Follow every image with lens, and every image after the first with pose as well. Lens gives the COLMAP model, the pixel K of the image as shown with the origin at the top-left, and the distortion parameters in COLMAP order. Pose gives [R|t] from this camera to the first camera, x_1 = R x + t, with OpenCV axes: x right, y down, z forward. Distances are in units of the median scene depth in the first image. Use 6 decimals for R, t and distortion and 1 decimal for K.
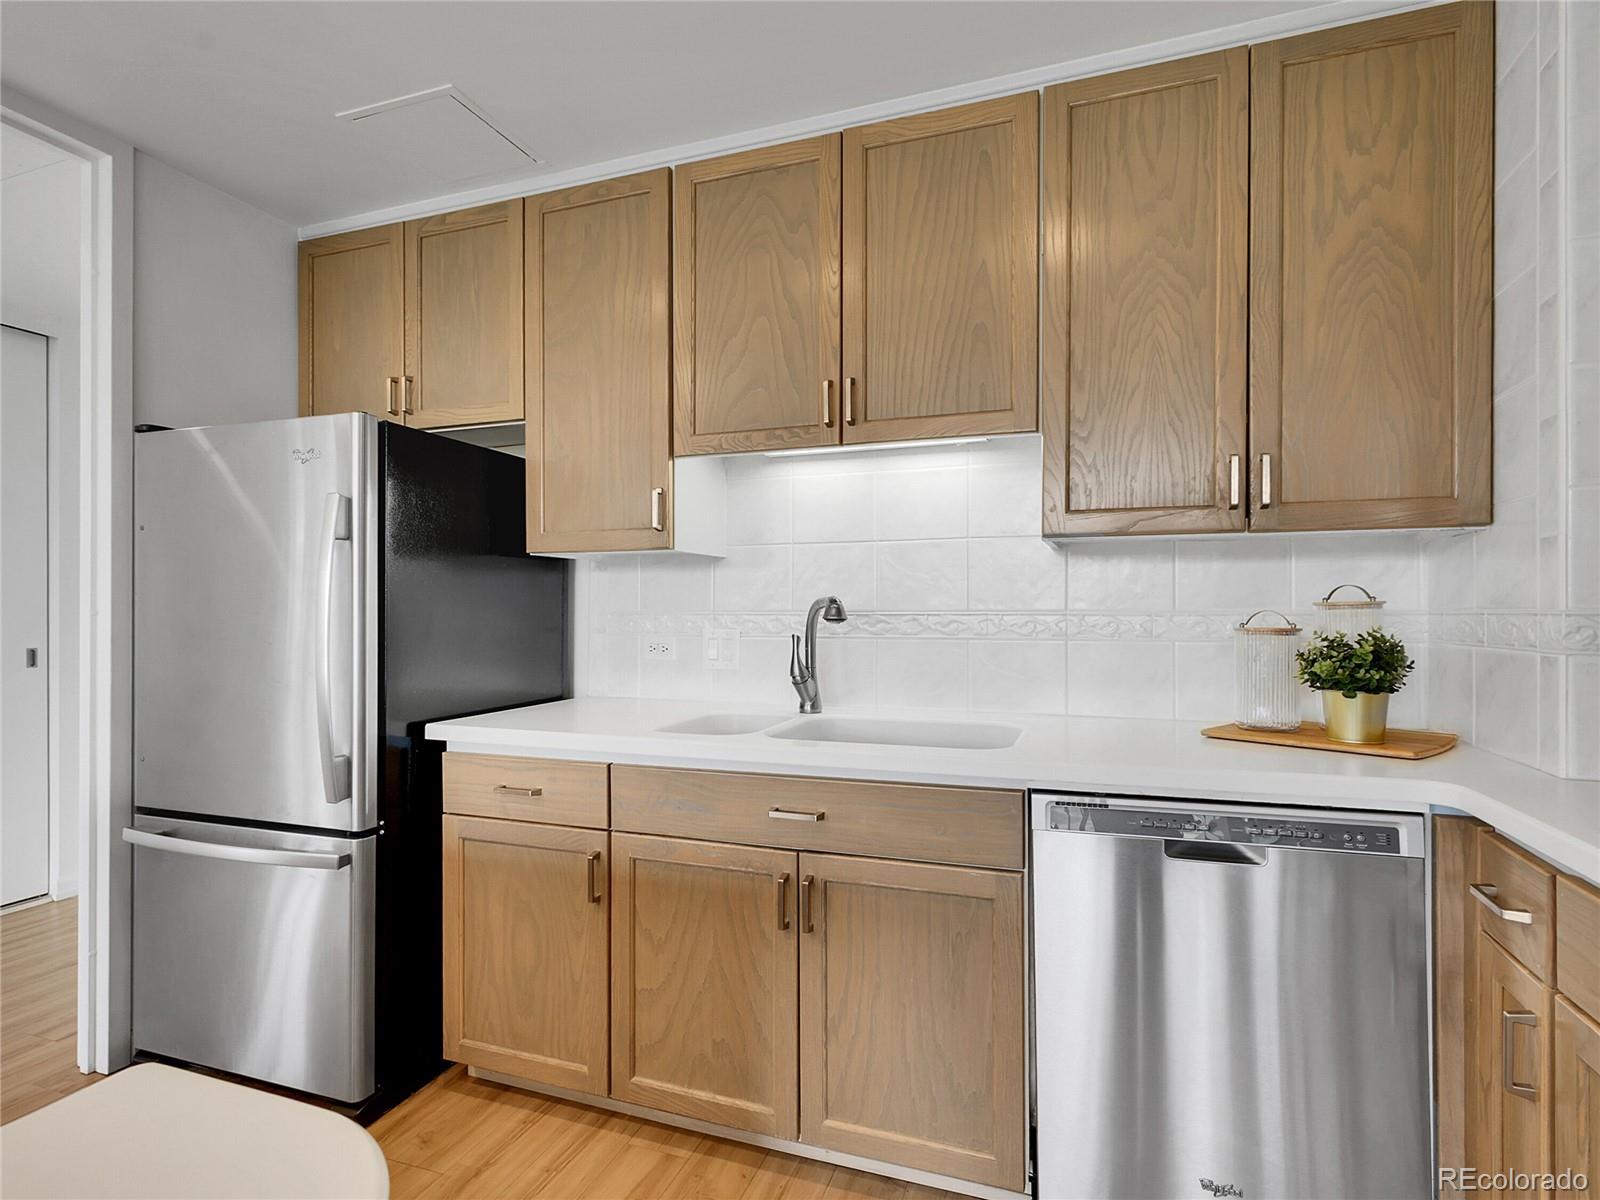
lens RADIAL K [[798.3, 0, 788.1], [0, 798.3, 606.2], [0, 0, 1]] dist [0.001060, 0.001126]
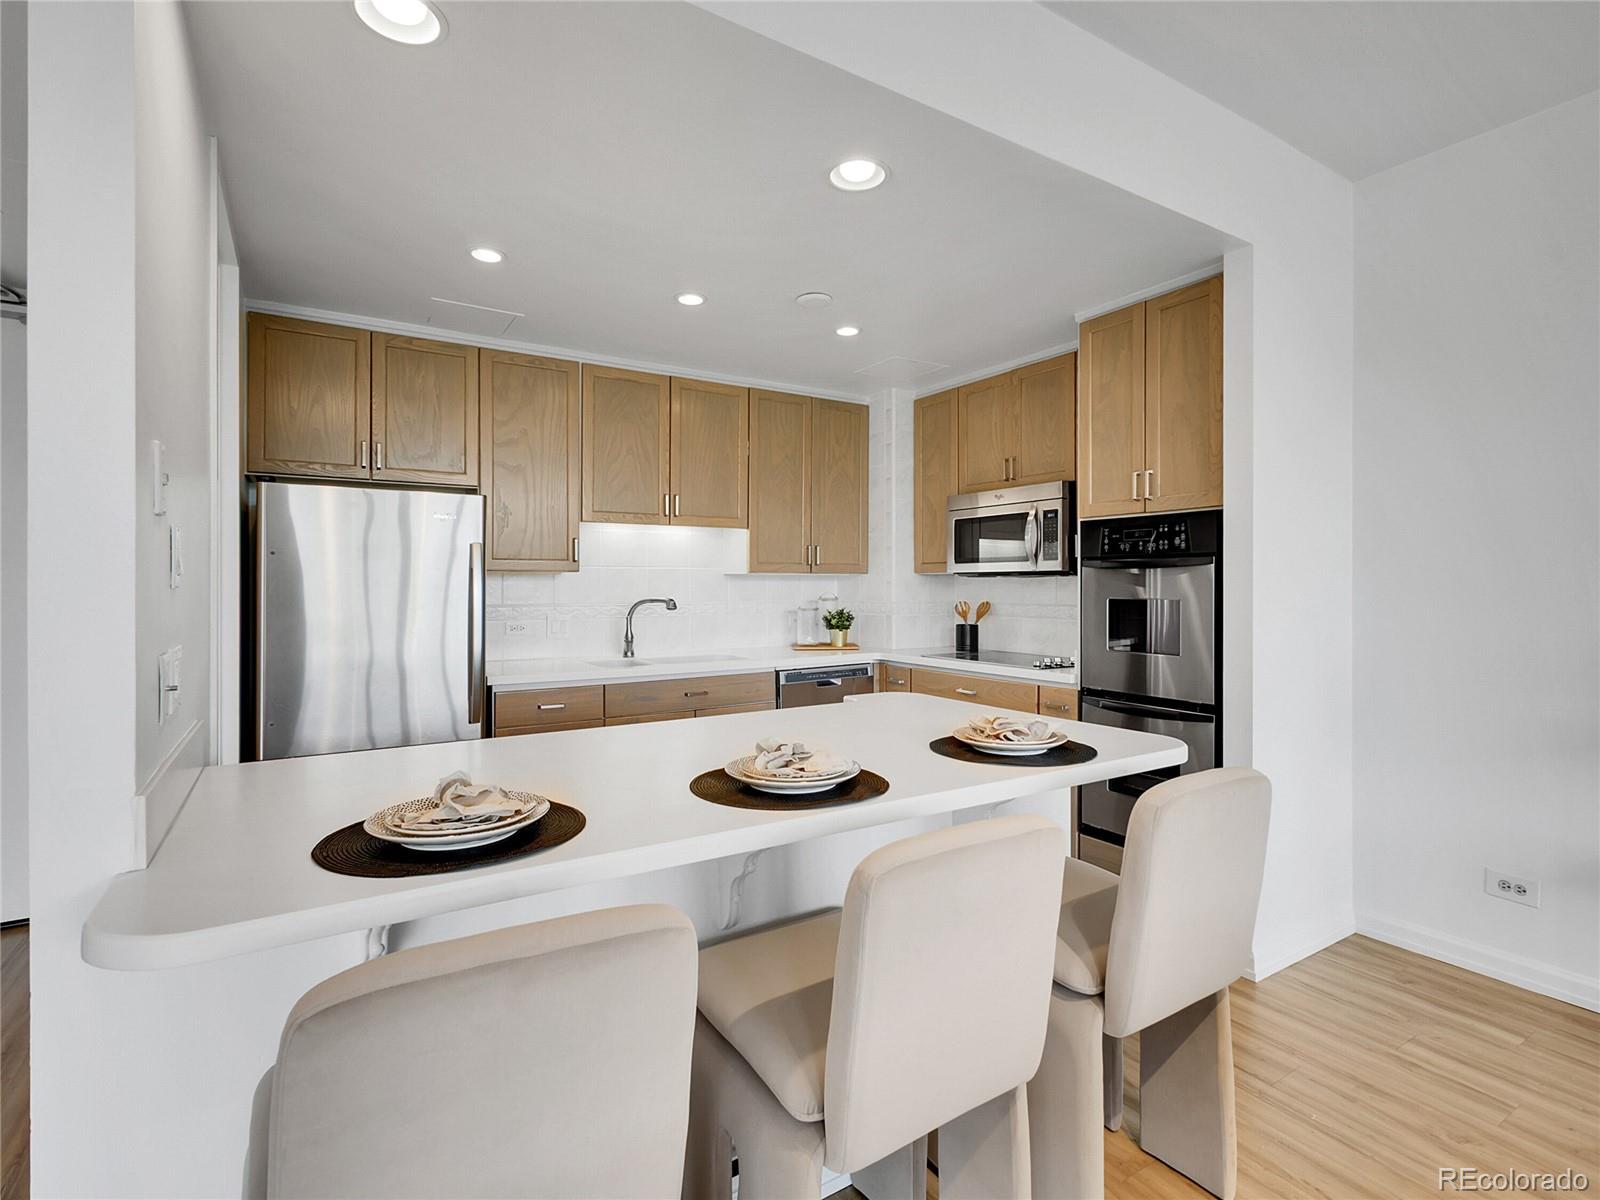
lens RADIAL K [[798.3, 0, 769.9], [0, 798.3, 587.6], [0, 0, 1]] dist [0.001060, 0.001126]
pose [[0.632564, -0.002089, 0.774505, -1.499767], [-0.003375, 0.999979, 0.005453, -0.053813], [-0.774501, -0.006064, 0.632544, -0.574691]]
